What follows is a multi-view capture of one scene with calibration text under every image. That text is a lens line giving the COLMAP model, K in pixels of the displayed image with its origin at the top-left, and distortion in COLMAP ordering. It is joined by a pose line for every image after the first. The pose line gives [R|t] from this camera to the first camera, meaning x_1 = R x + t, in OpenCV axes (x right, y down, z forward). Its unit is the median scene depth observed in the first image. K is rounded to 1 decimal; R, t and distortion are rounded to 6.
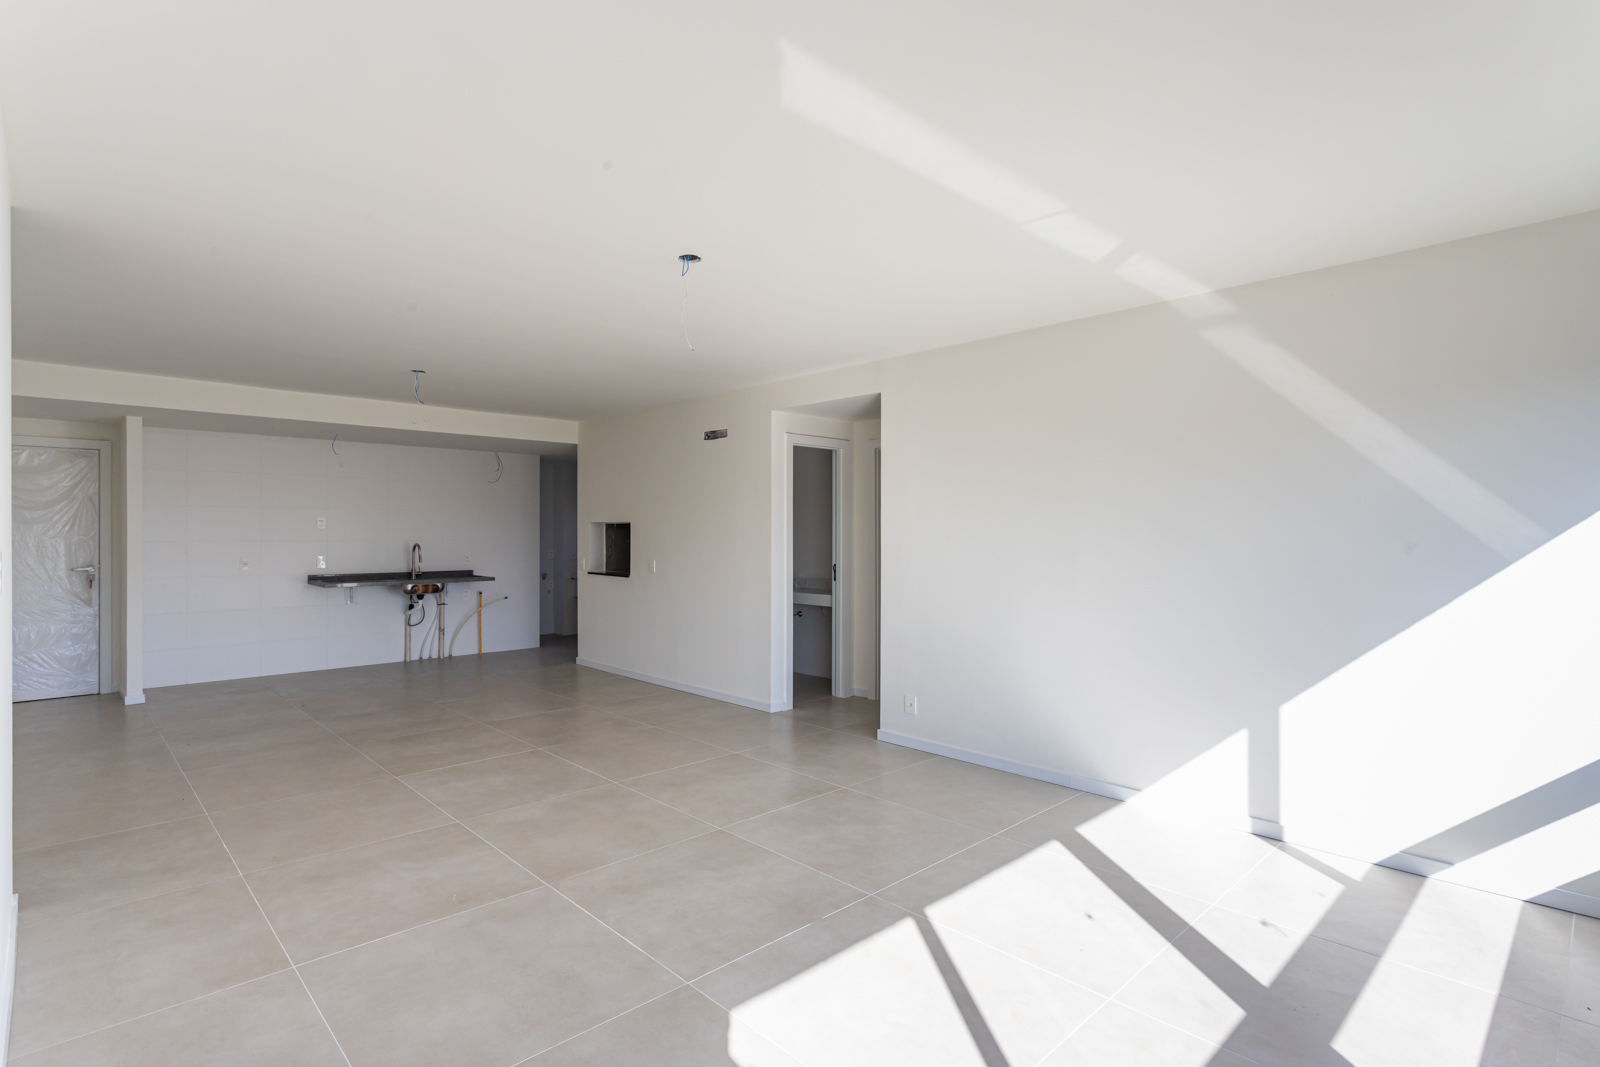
lens RADIAL K [[787.2, 0, 724.5], [0, 787.2, 533.1], [0, 0, 1]] dist [0.003655, 0.000898]
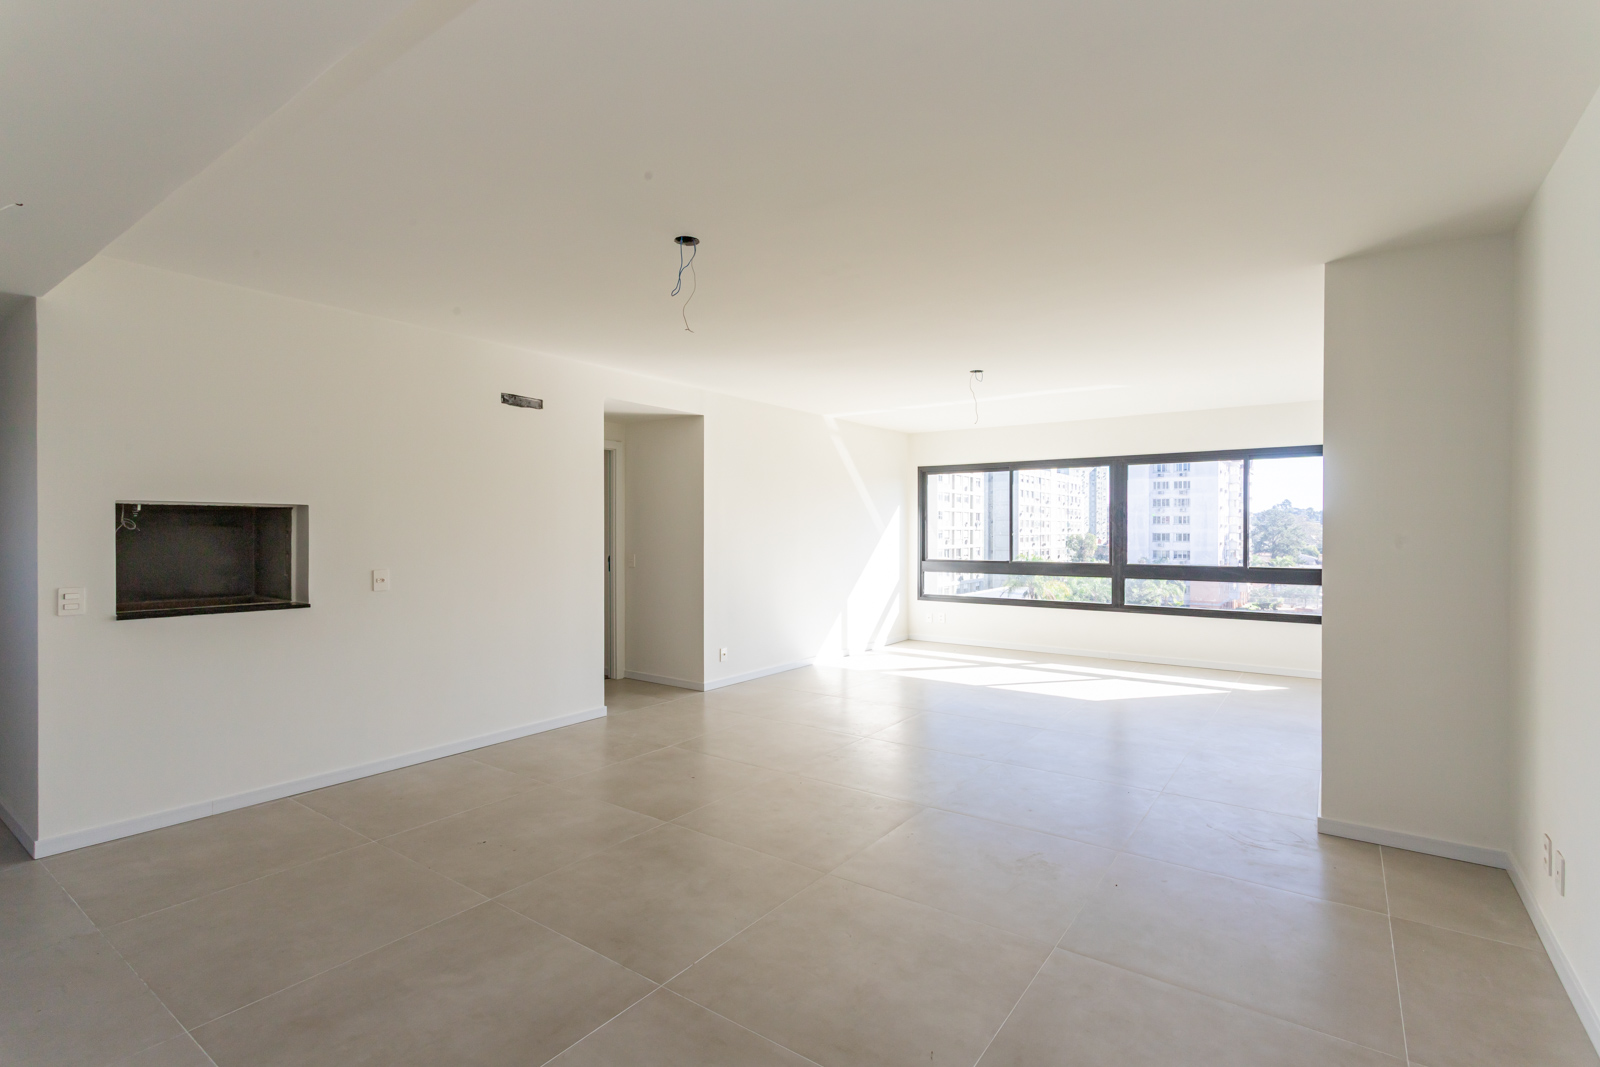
lens RADIAL K [[750.0, 0, 800.5], [0, 750.0, 531.9], [0, 0, 1]] dist [0.000205, 0.000232]
pose [[-0.233317, -0.004134, 0.972392, -0.780103], [-0.000289, 0.999991, 0.004182, 0.002246], [-0.972401, 0.000695, -0.233316, 0.875951]]
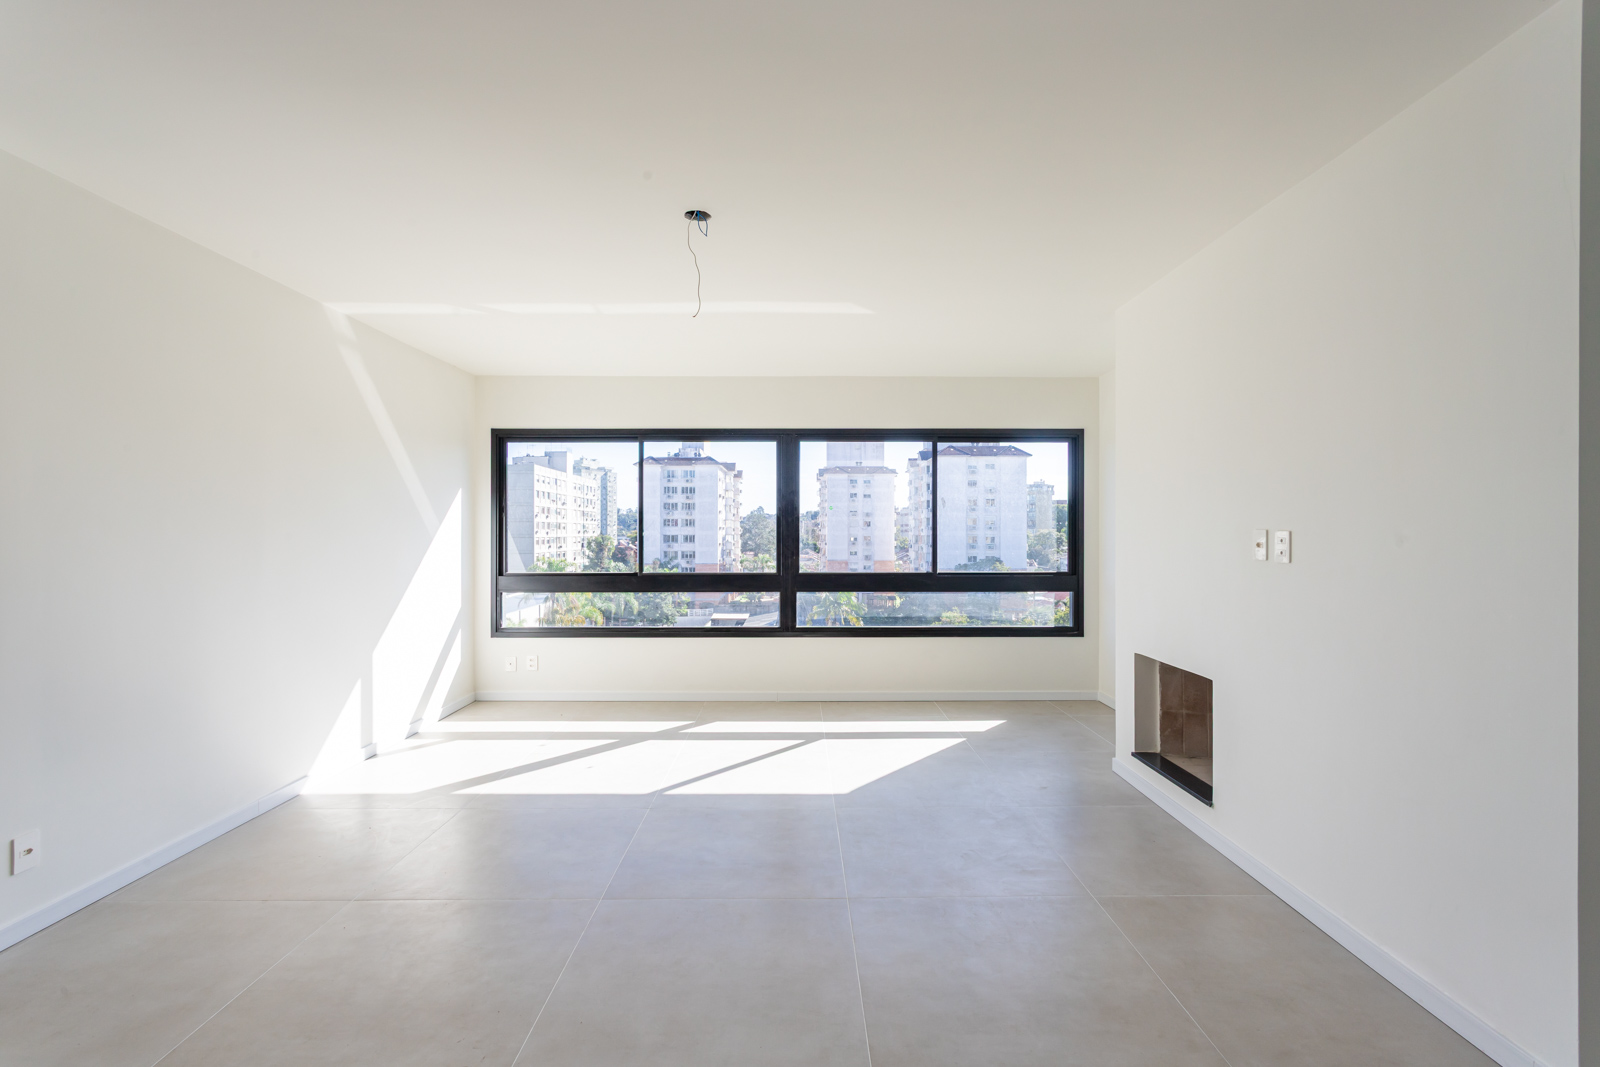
lens RADIAL K [[752.3, 0, 802.7], [0, 752.3, 532.6], [0, 0, 1]] dist [0.002398, 0.001350]
pose [[-0.762510, -0.001815, 0.646974, -0.343854], [-0.000960, 0.999998, 0.001673, 0.008083], [-0.646976, 0.000655, -0.762510, 0.782343]]
